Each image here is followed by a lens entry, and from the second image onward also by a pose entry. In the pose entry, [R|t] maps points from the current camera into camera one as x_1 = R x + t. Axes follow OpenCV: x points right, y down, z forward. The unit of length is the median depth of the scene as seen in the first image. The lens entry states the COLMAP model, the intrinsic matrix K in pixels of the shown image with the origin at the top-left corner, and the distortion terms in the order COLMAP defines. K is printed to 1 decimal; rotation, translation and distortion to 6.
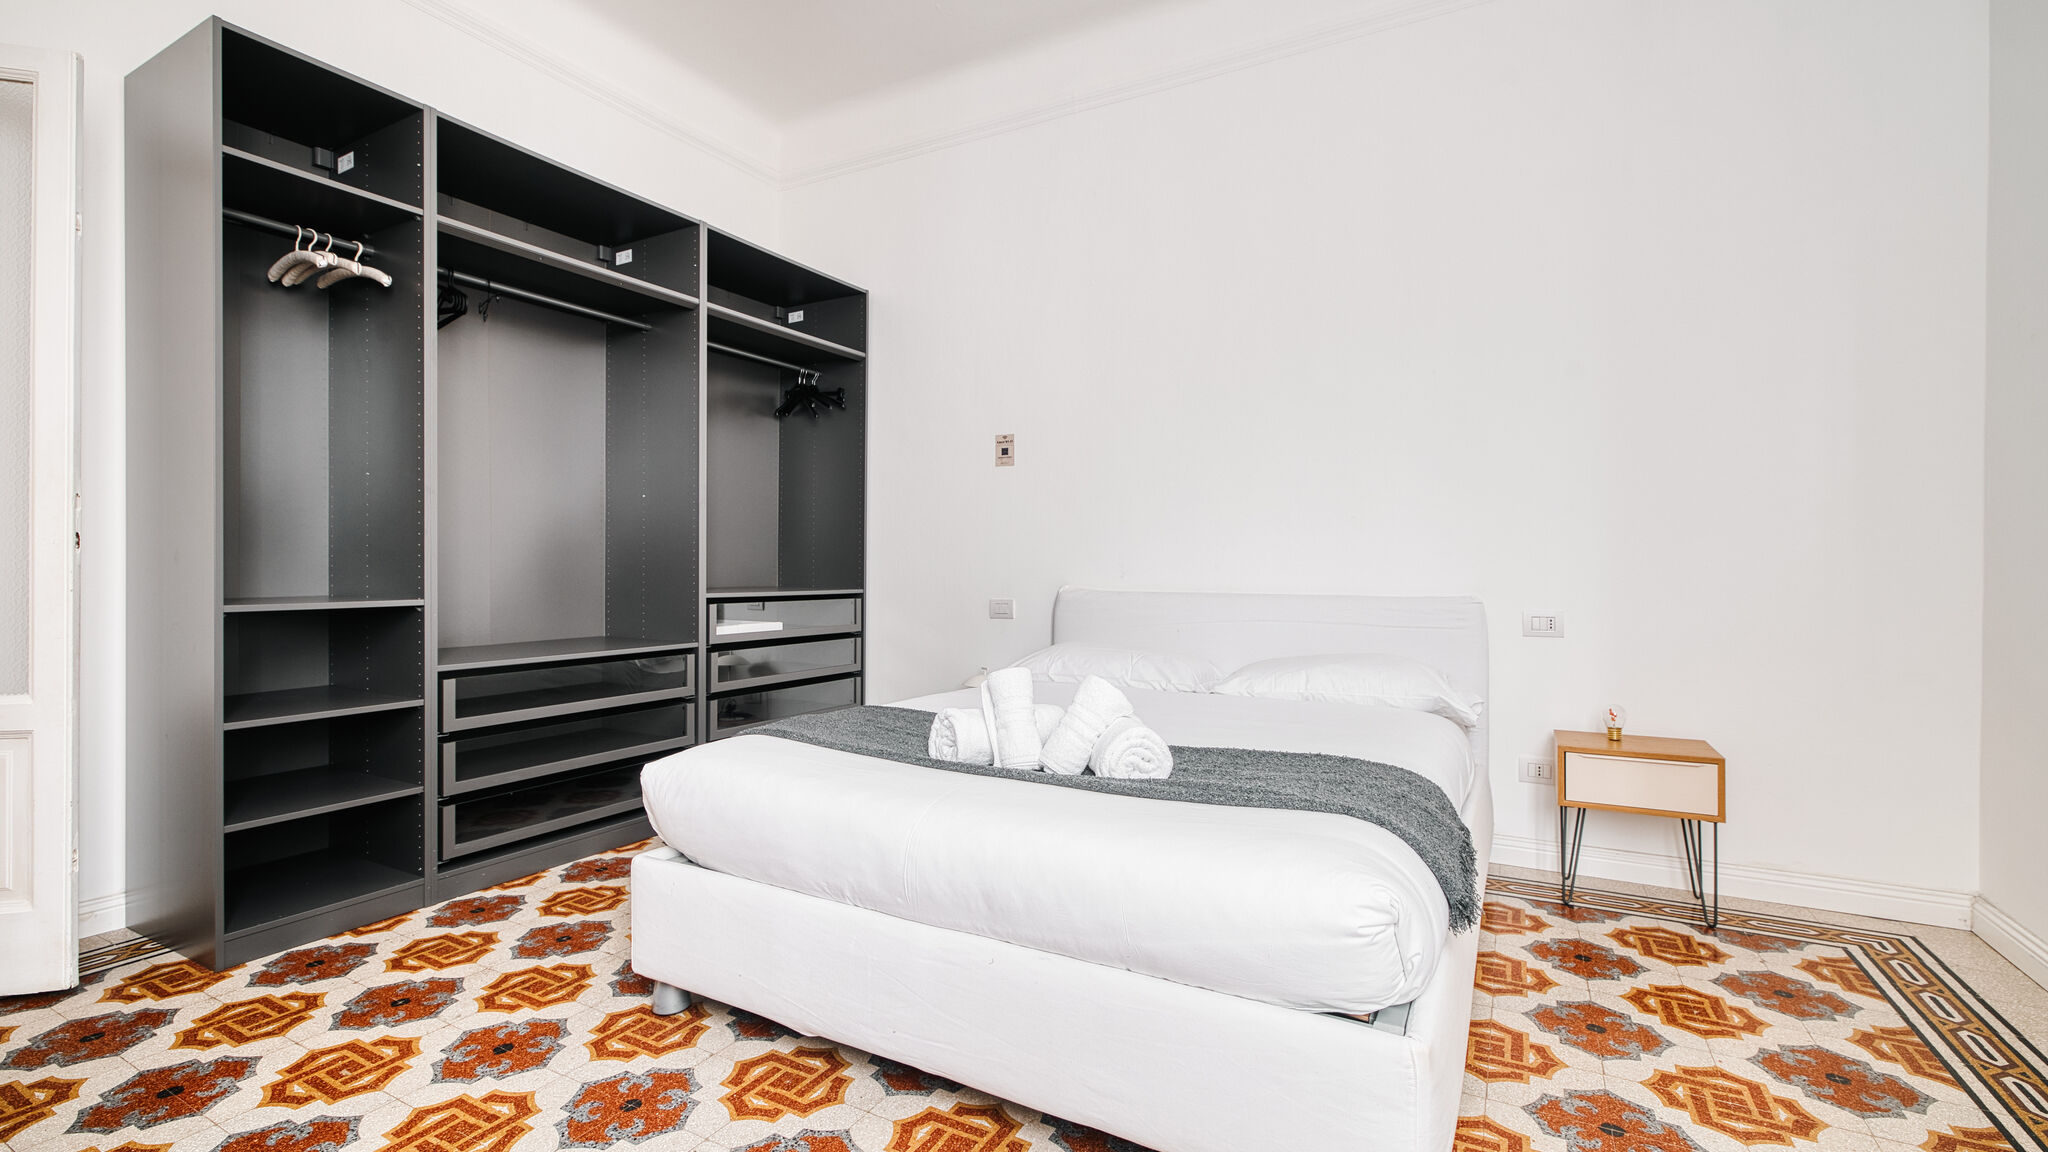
lens RADIAL K [[930.0, 0, 1024.0], [0, 930.0, 576.0], [0, 0, 1]] dist [0.072614, 0.000006]
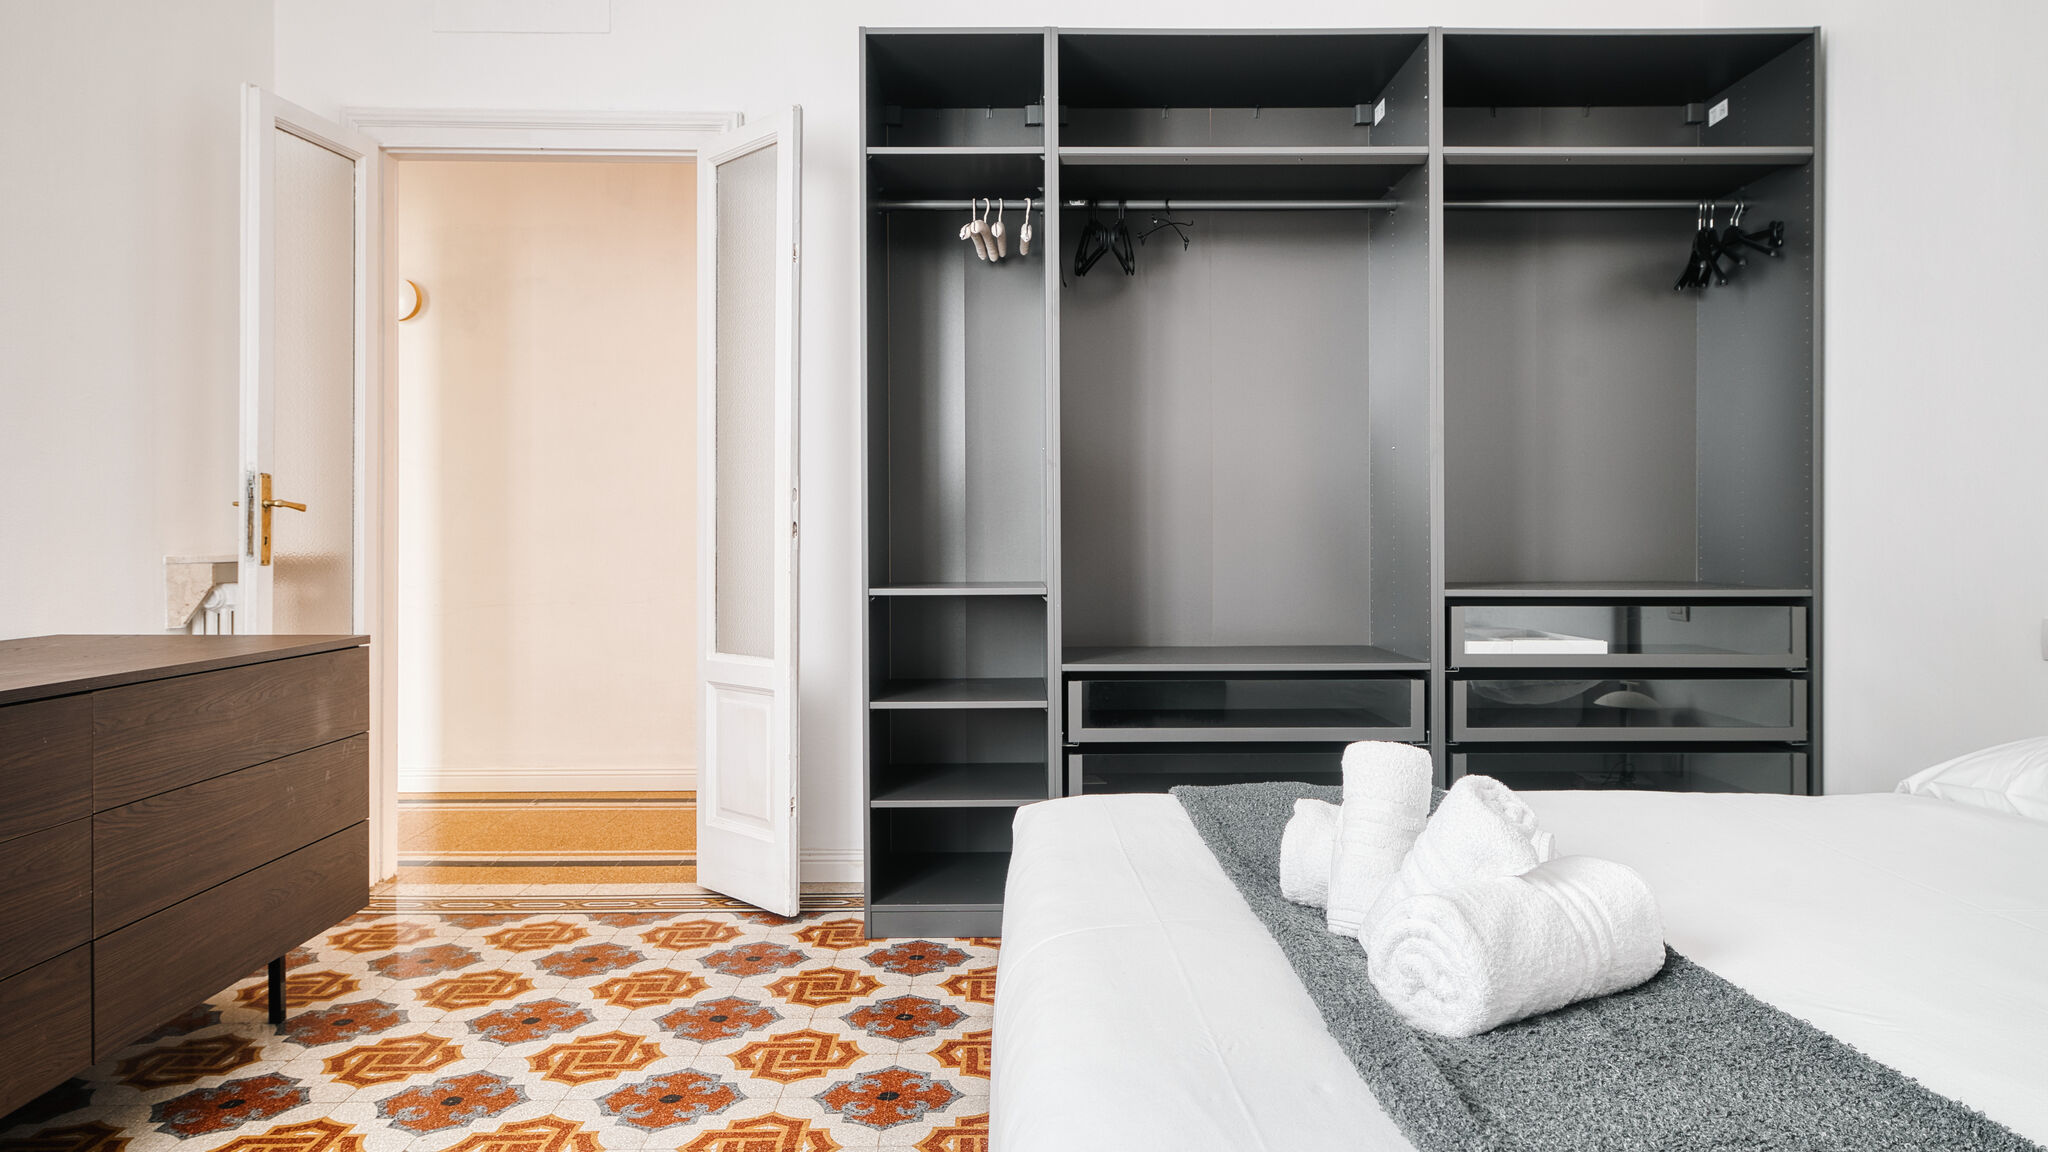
lens RADIAL K [[1343.1, 0, 1024.0], [0, 1343.1, 576.0], [0, 0, 1]] dist [0.024349, 0.000280]
pose [[0.517728, 0.017077, -0.855375, 0.326699], [-0.004915, 0.999844, 0.016986, -0.005889], [0.855531, -0.004589, 0.517731, 0.265150]]
